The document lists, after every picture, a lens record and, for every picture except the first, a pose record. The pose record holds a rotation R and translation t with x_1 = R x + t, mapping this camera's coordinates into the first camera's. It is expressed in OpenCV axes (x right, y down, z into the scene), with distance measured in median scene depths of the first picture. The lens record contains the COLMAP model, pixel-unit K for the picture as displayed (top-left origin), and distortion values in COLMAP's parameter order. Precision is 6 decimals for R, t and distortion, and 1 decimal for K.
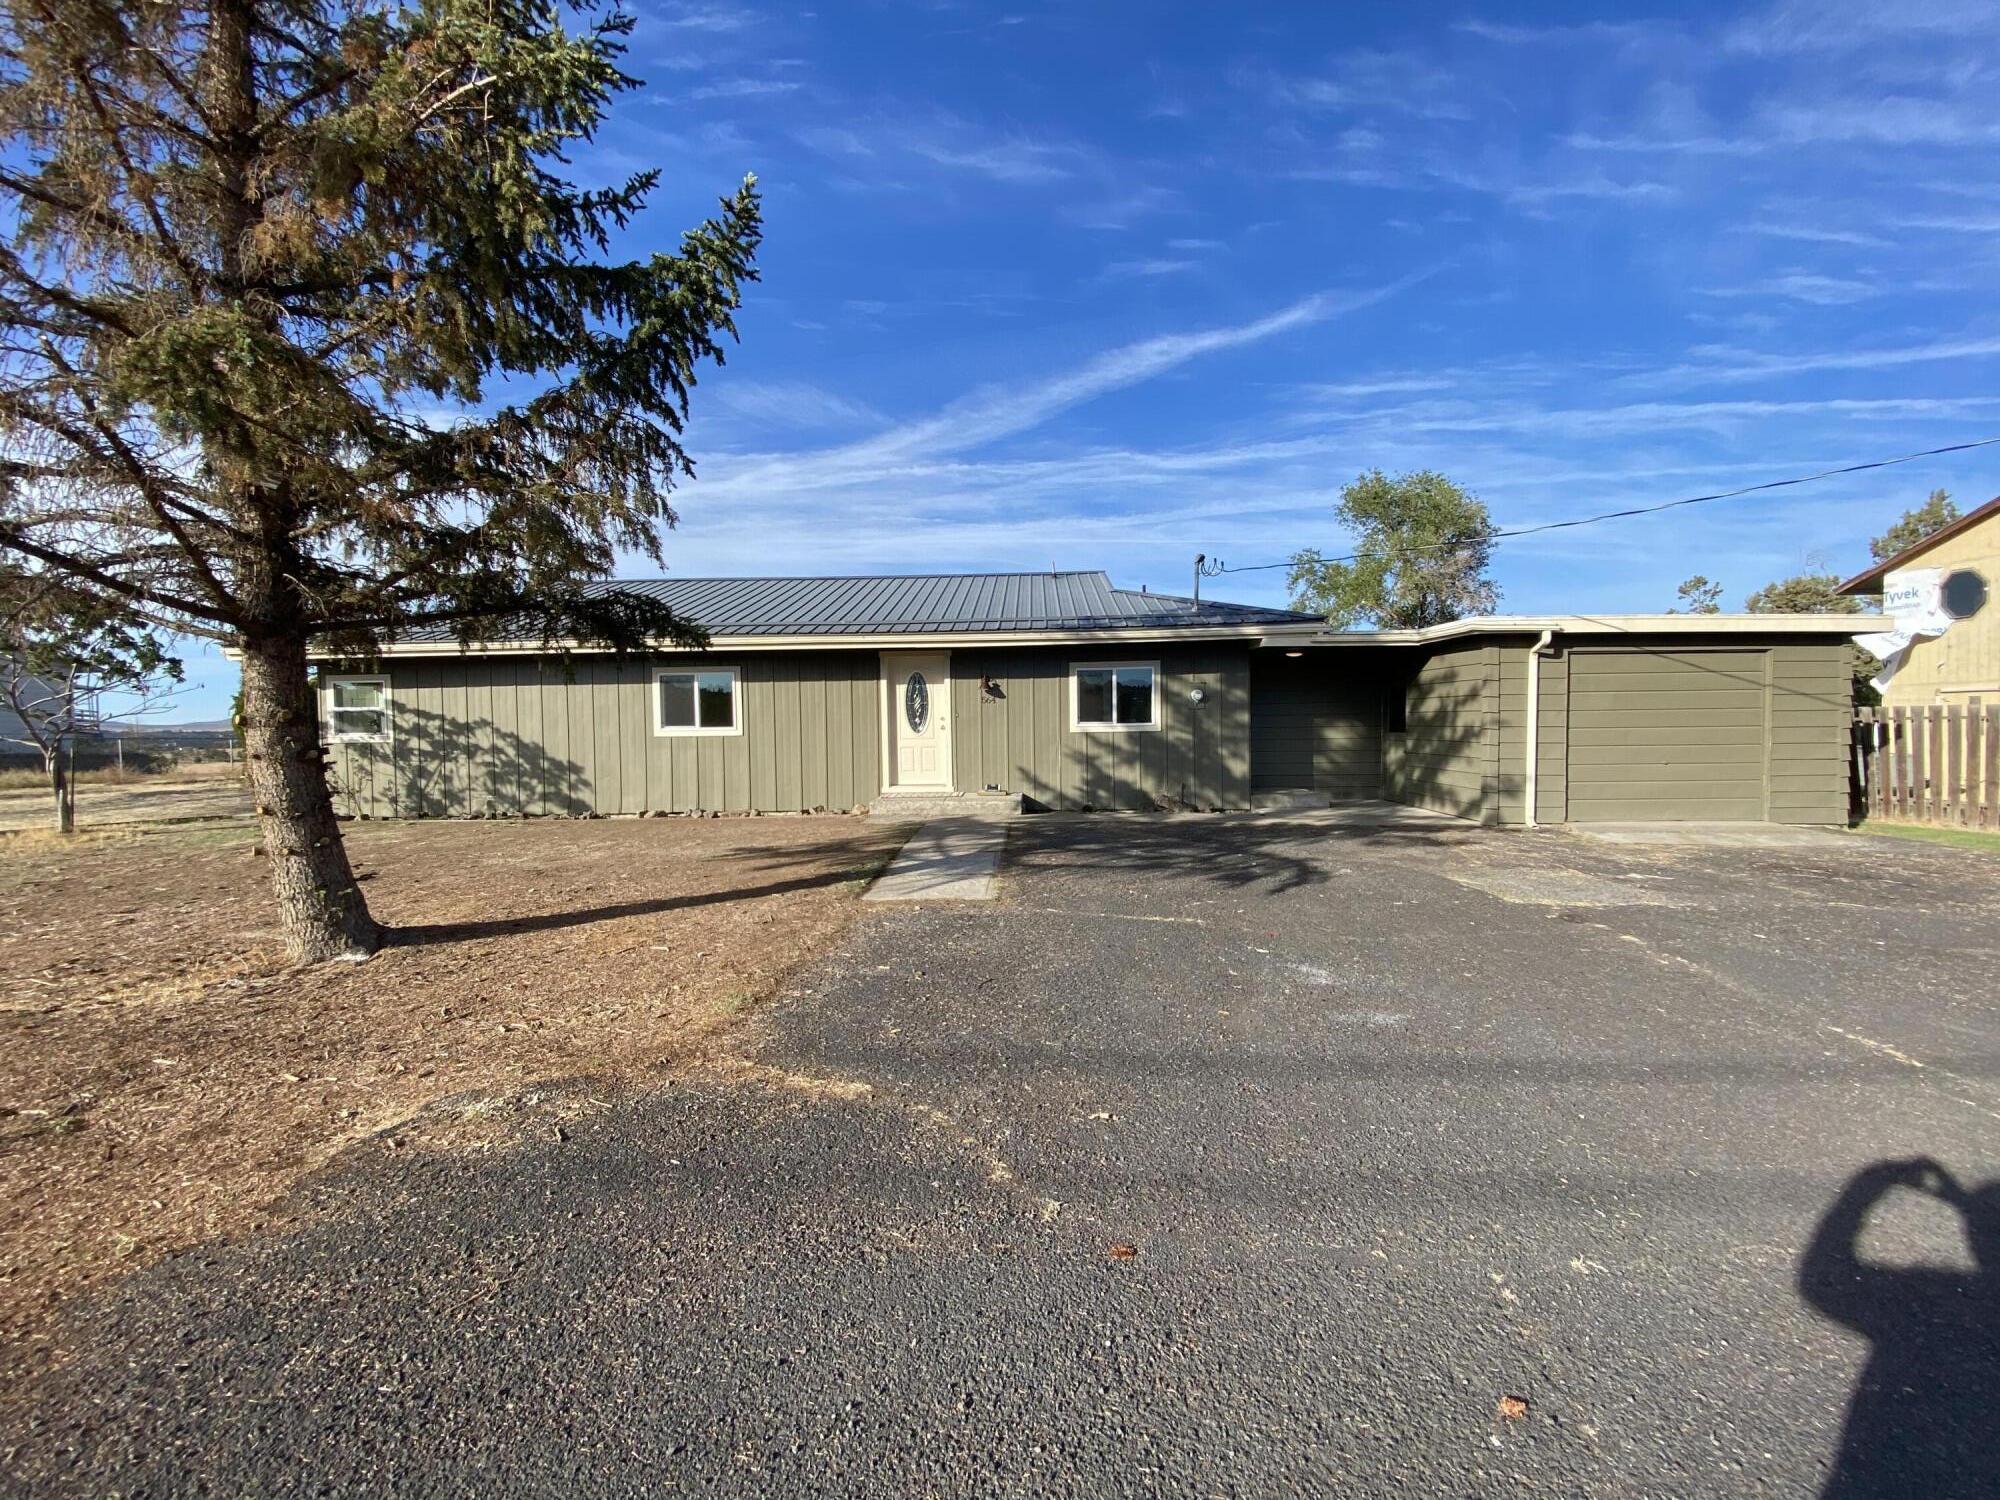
lens RADIAL K [[814.5, 0, 1002.7], [0, 814.5, 744.6], [0, 0, 1]] dist [0.002877, -0.001957]
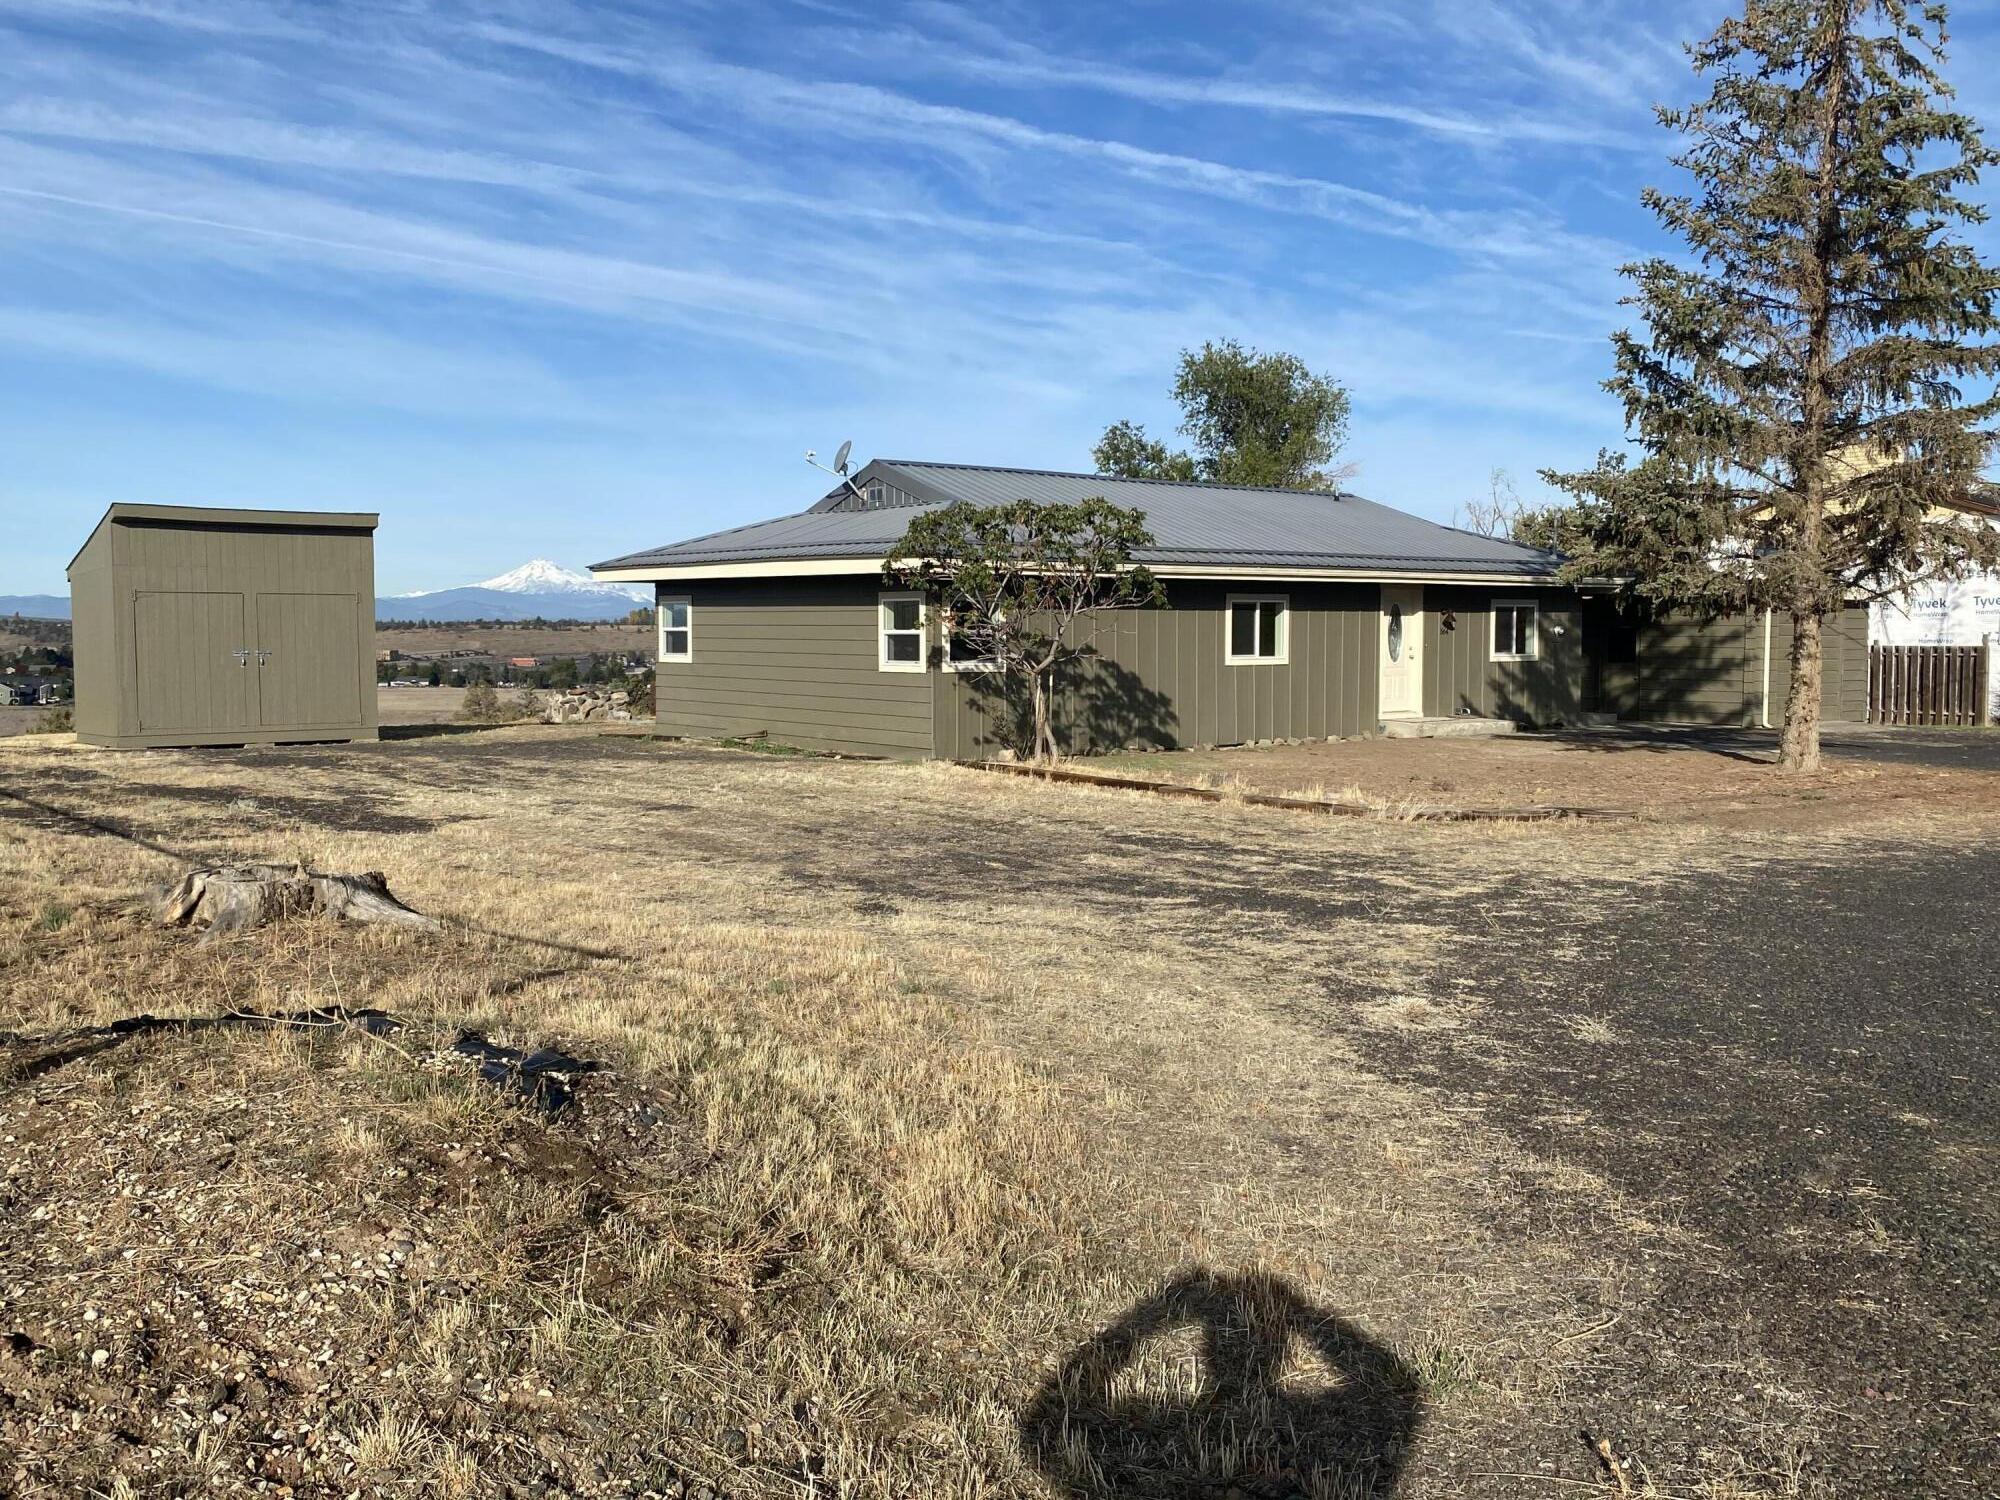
lens RADIAL K [[1741.7, 0, 1003.2], [0, 1741.7, 748.6], [0, 0, 1]] dist [0.005470, -0.007704]
pose [[0.756893, -0.029390, 0.652877, -1.972828], [0.010638, 0.999410, 0.032658, 0.017583], [-0.653452, -0.017773, 0.756759, -0.376025]]
